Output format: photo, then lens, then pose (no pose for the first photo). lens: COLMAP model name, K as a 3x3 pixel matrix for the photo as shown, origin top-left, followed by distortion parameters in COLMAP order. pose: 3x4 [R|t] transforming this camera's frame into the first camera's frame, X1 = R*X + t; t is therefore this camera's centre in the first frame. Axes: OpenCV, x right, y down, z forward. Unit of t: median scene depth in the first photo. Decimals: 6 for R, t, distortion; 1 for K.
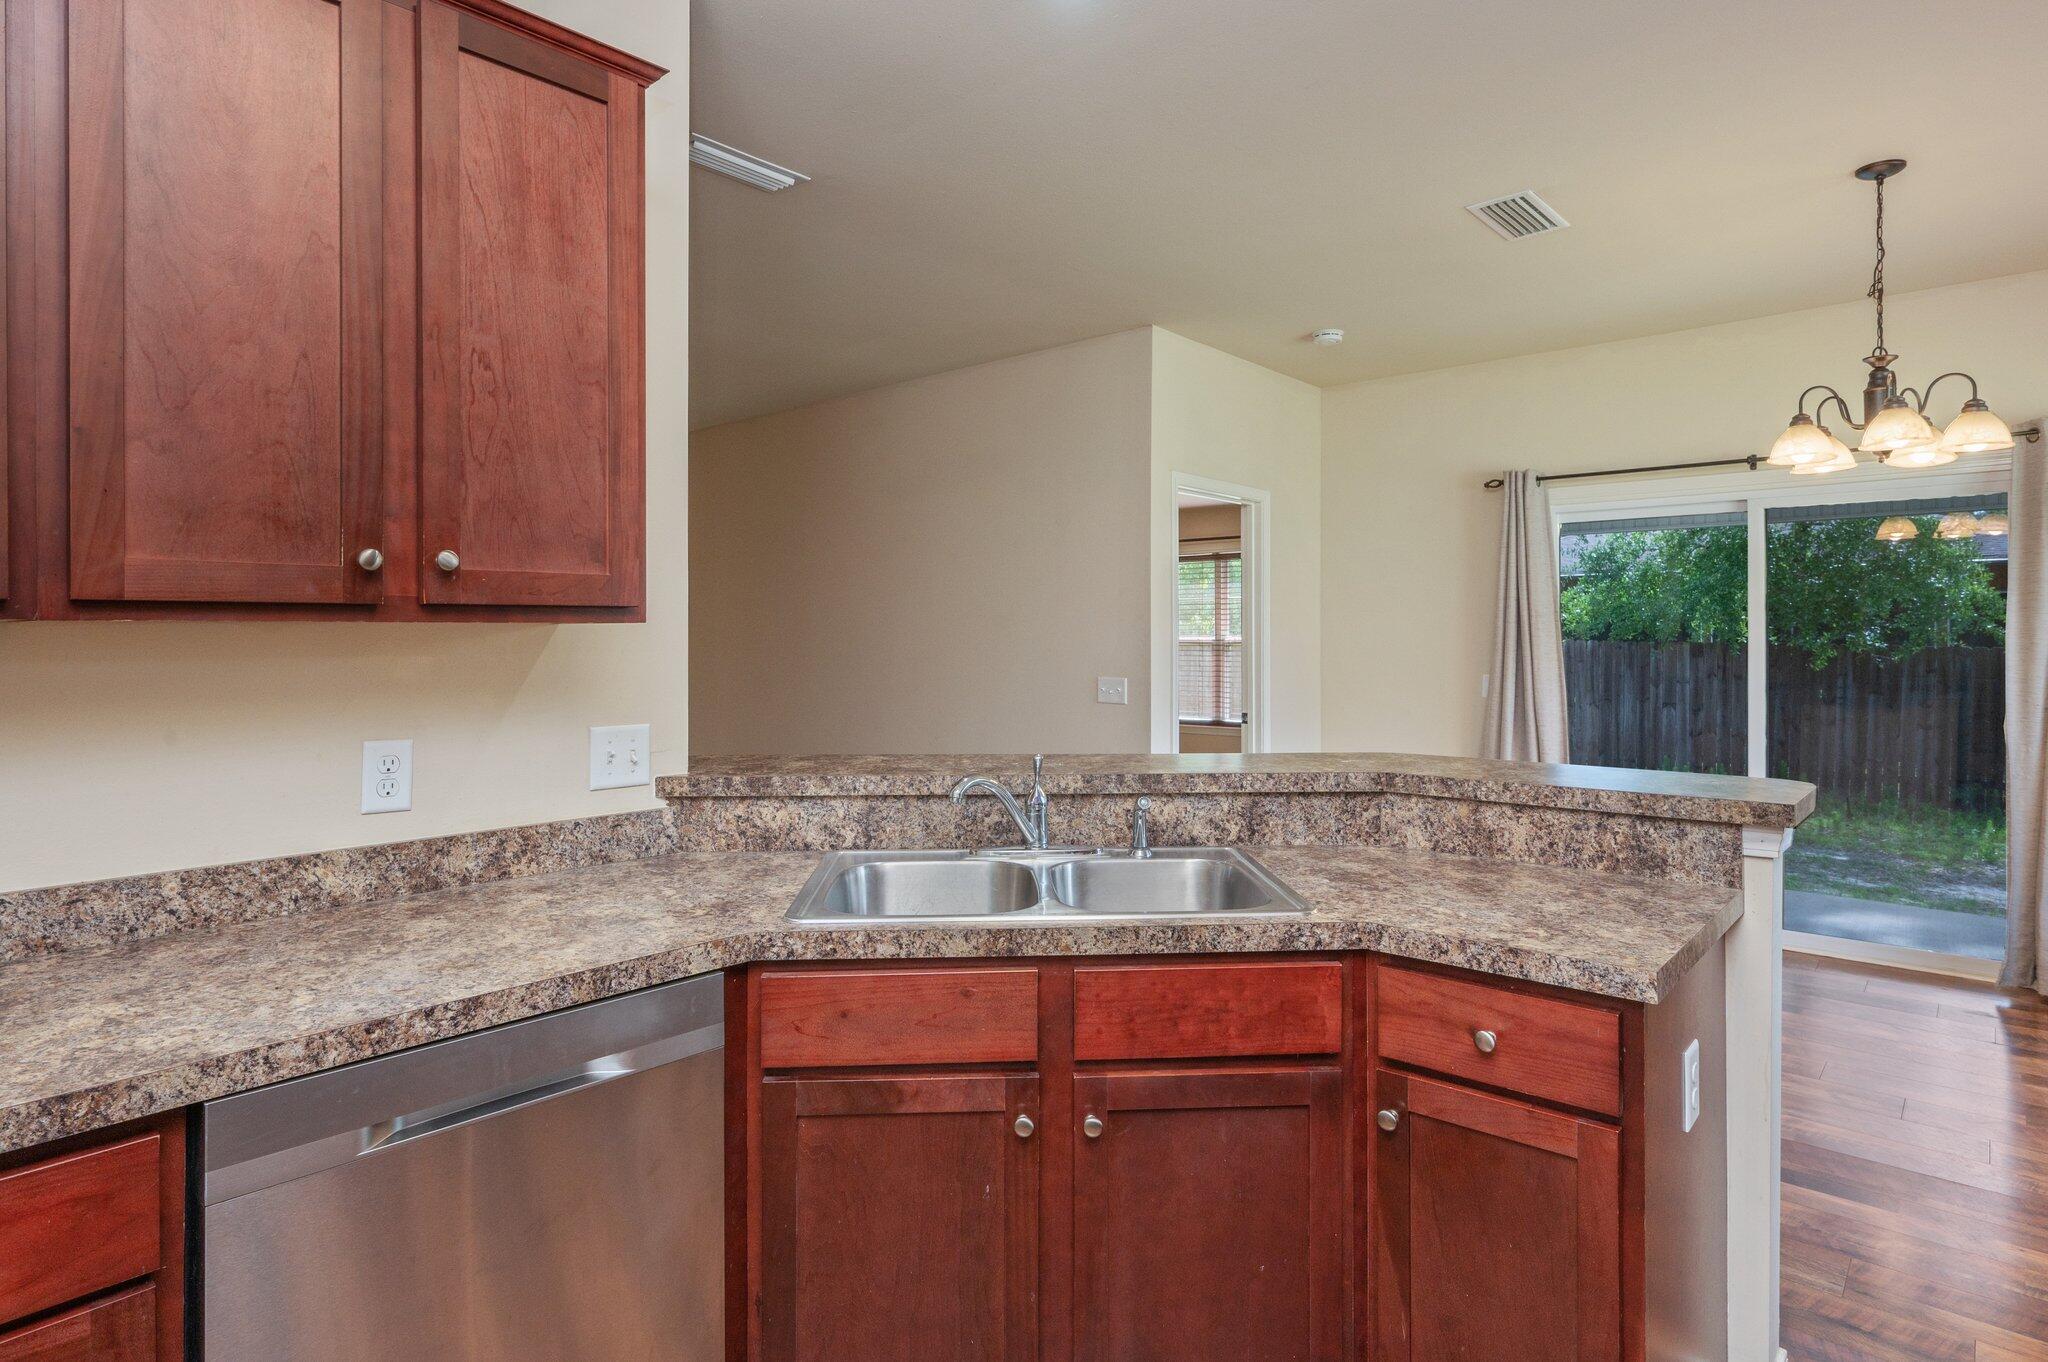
lens RADIAL K [[1111.1, 0, 1025.7], [0, 1111.1, 634.4], [0, 0, 1]] dist [0.001281, 0.000860]
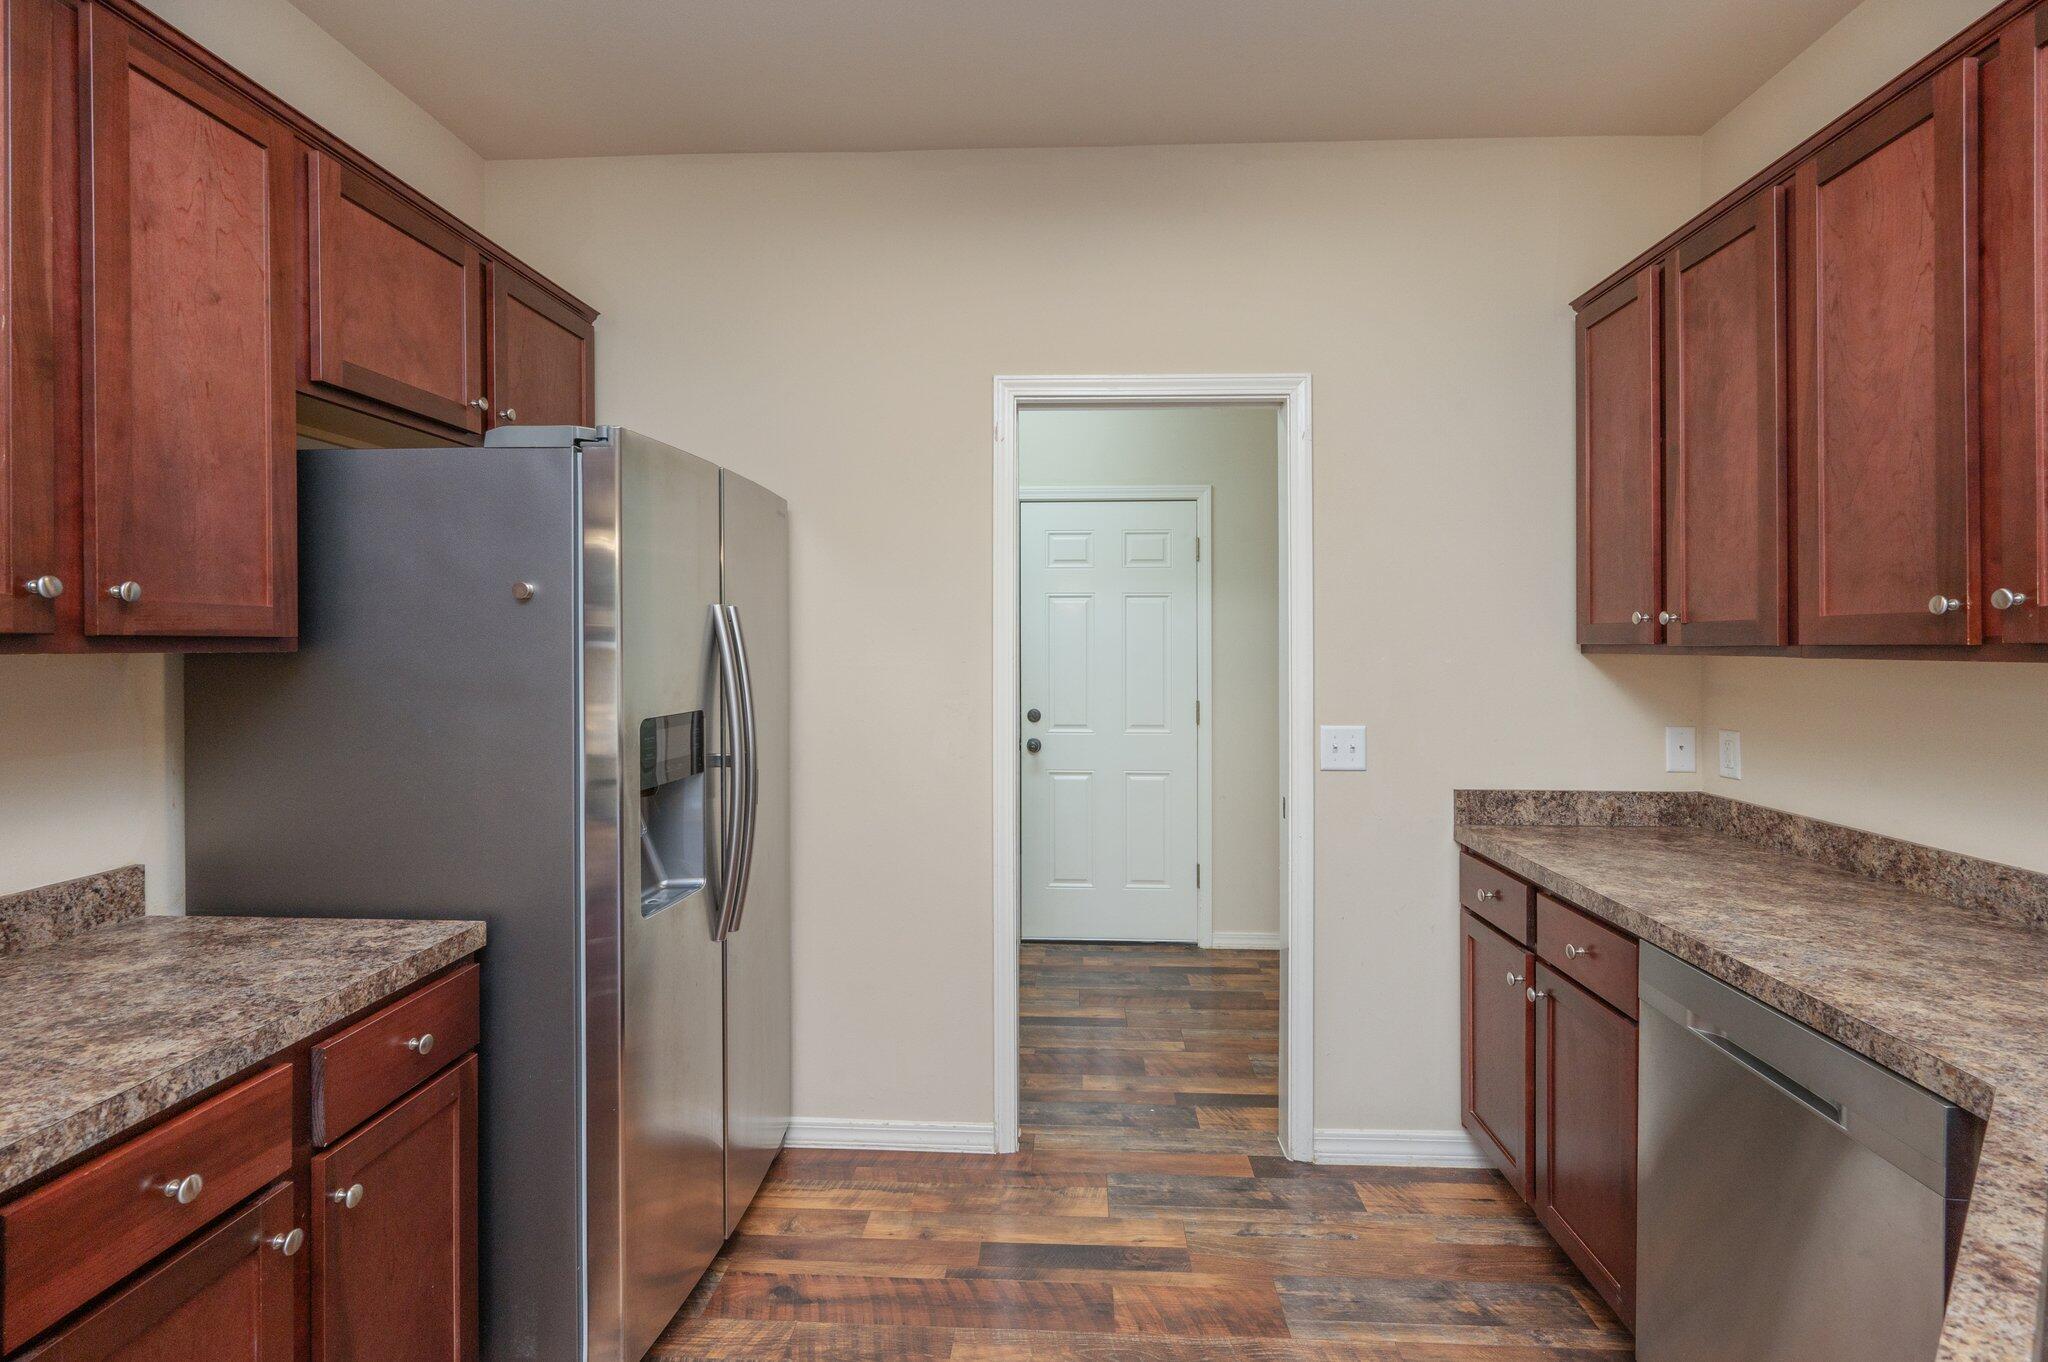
lens RADIAL K [[947.5, 0, 1029.8], [0, 947.5, 646.5], [0, 0, 1]] dist [-0.001506, 0.000402]
pose [[-0.785962, 0.001917, -0.618272, 0.632270], [0.000138, 0.999996, 0.002925, -0.027129], [0.618275, 0.002213, -0.785959, 1.070452]]
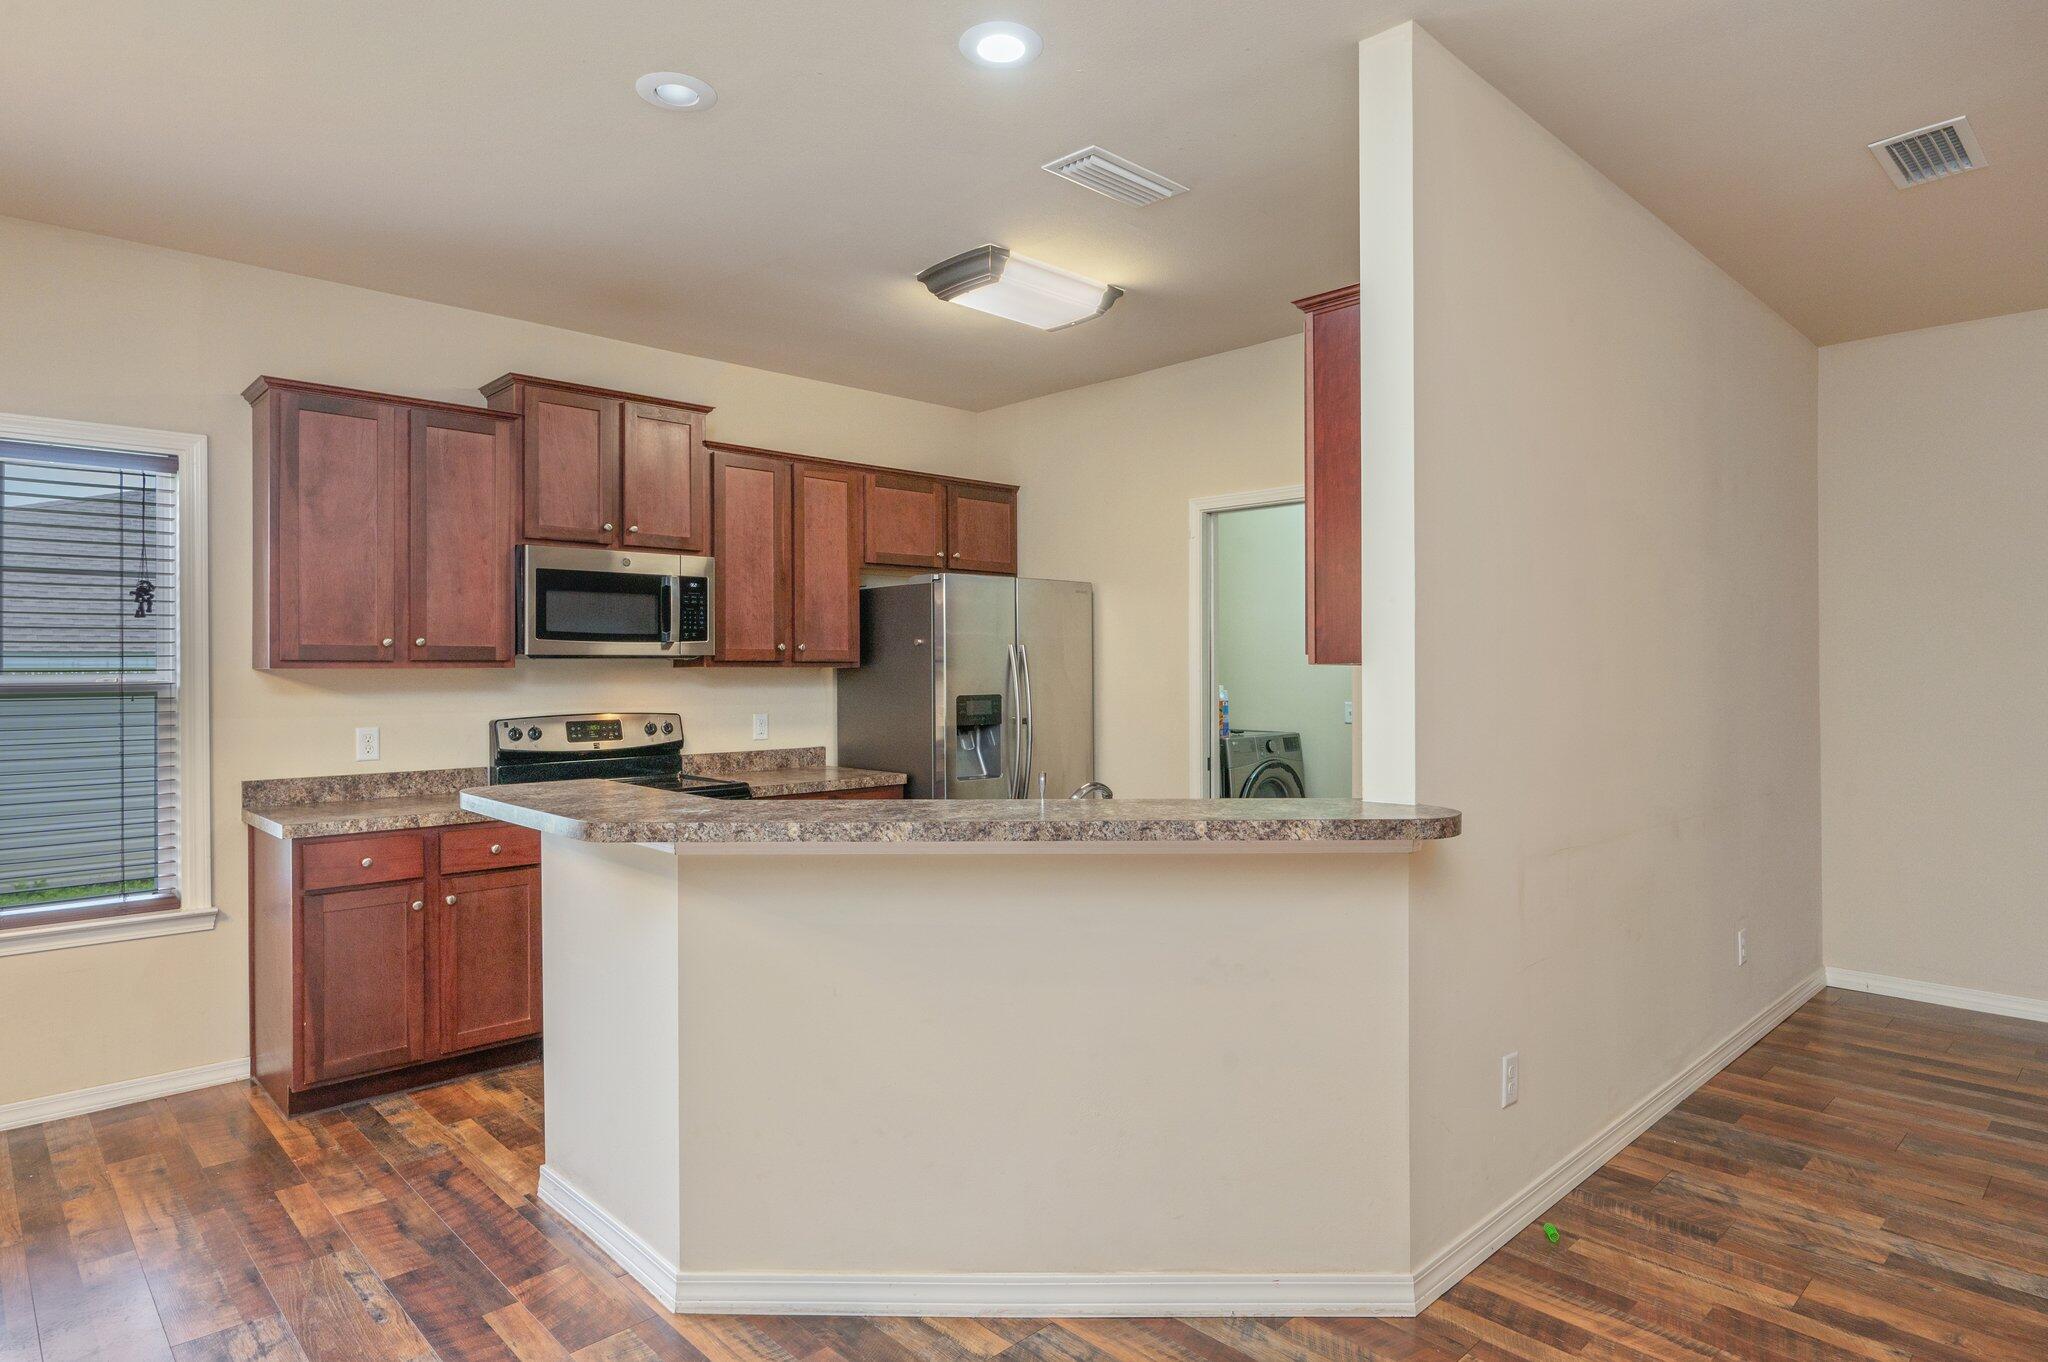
lens RADIAL K [[1141.9, 0, 1018.6], [0, 1141.9, 667.1], [0, 0, 1]] dist [0.001250, 0.000580]
pose [[-0.995743, 0.005809, 0.091987, -0.097342], [0.005445, 0.999976, -0.004207, -0.003862], [-0.092009, -0.003688, -0.995751, 2.895100]]
